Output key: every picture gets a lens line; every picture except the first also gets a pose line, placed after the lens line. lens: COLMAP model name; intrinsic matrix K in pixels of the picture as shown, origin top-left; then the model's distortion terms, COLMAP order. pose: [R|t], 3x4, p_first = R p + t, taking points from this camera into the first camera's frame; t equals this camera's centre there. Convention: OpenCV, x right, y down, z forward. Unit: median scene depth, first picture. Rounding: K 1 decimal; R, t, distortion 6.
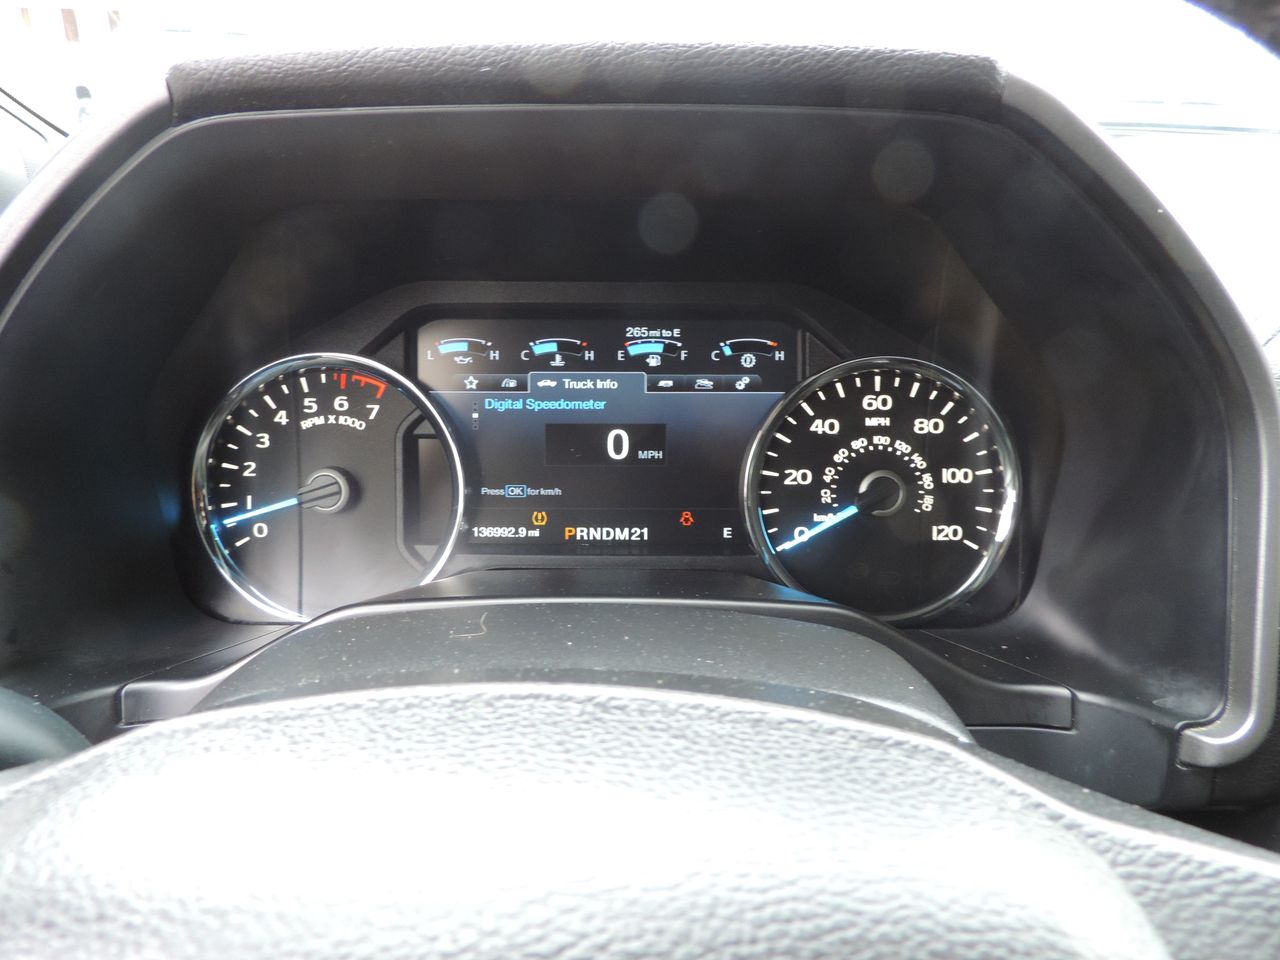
lens RADIAL K [[903.6, 0, 640.0], [0, 903.6, 480.0], [0, 0, 1]] dist [-0.015653, -0.002936]
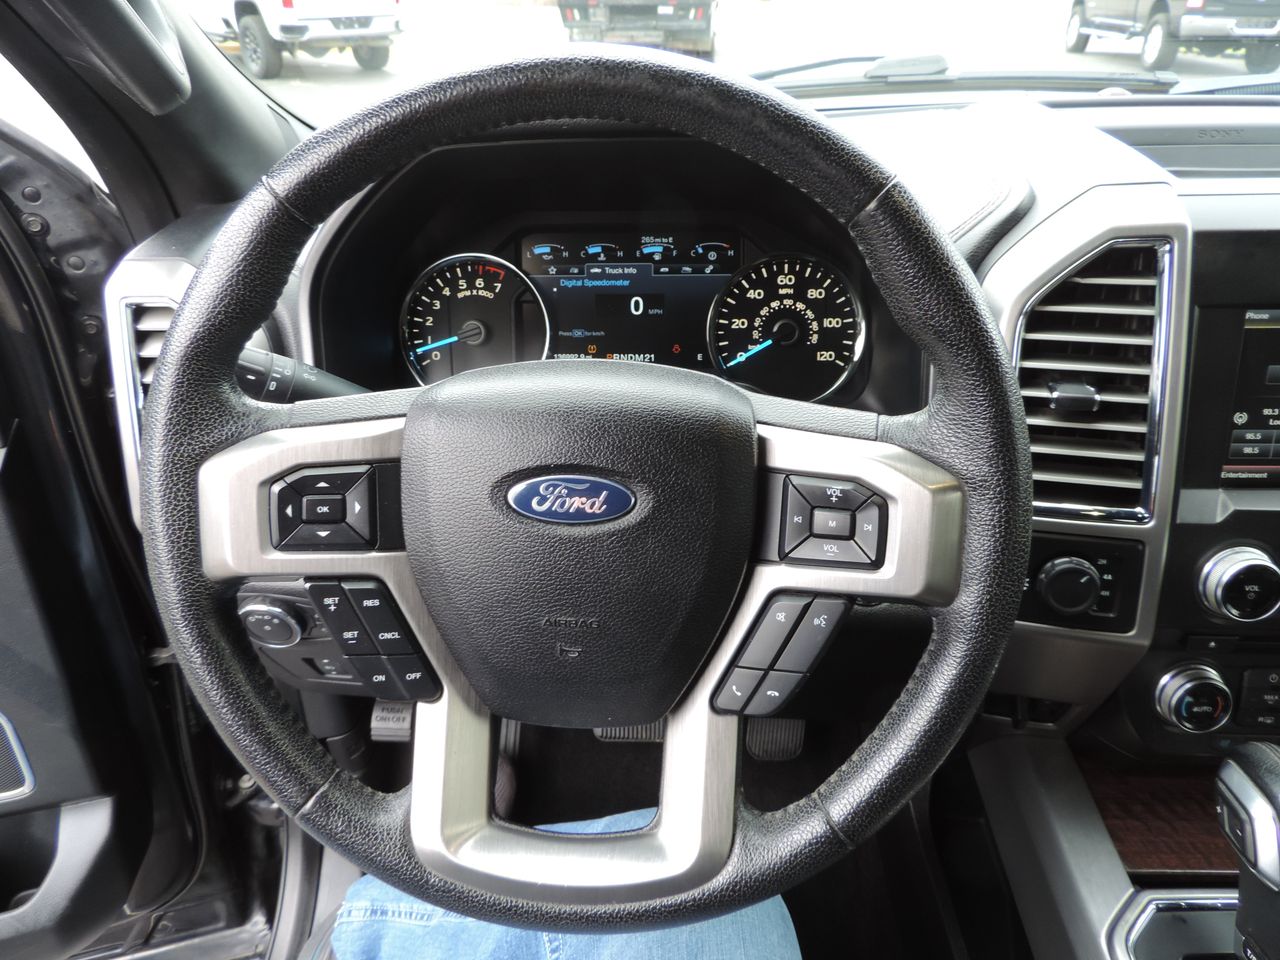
lens RADIAL K [[897.9, 0, 640.0], [0, 897.9, 480.0], [0, 0, 1]] dist [-0.033580, -0.000111]
pose [[0.998106, 0.005369, -0.061282, 0.090779], [0.001267, 0.994180, 0.107725, 0.109754], [0.061503, -0.107599, 0.992290, -0.758979]]
